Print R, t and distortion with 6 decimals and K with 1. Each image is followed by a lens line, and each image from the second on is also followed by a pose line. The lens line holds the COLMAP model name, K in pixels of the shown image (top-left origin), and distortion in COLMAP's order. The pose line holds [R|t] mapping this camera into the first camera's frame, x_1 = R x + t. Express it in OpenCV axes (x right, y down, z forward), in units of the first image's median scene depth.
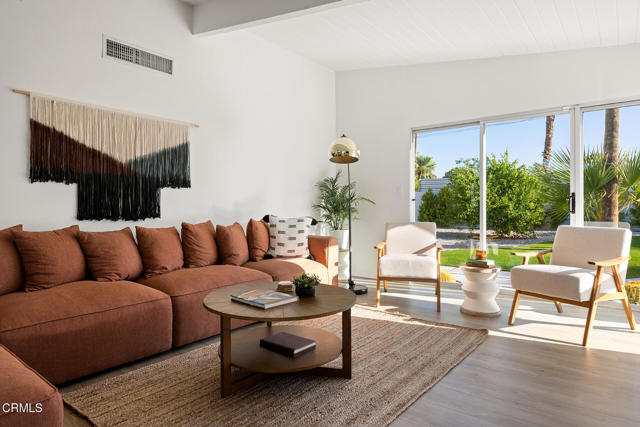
lens RADIAL K [[394.7, 0, 318.1], [0, 394.7, 210.1], [0, 0, 1]] dist [0.002416, -0.001789]
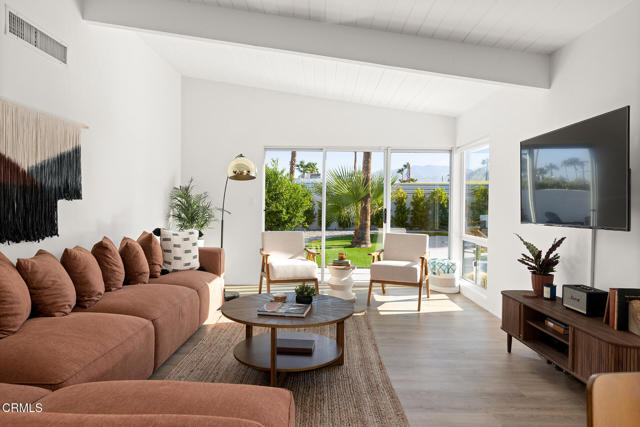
lens RADIAL K [[419.9, 0, 319.2], [0, 419.9, 215.5], [0, 0, 1]] dist [0.042455, -0.004626]
pose [[0.788992, -0.000044, 0.614403, -0.494484], [-0.010494, 0.999853, 0.013548, -0.040166], [-0.614314, -0.017137, 0.788876, -0.048144]]
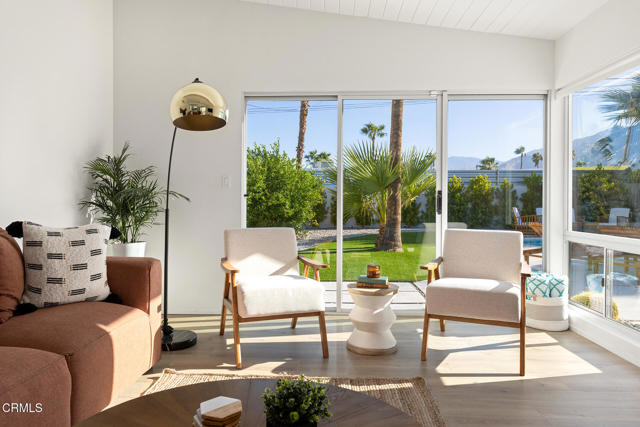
lens RADIAL K [[456.3, 0, 319.5], [0, 456.3, 215.0], [0, 0, 1]] dist [0.023091, -0.002208]
pose [[0.805166, -0.007261, 0.593005, -0.181055], [-0.002897, 0.999865, 0.016177, -0.006869], [-0.593042, -0.014743, 0.805036, 0.357441]]
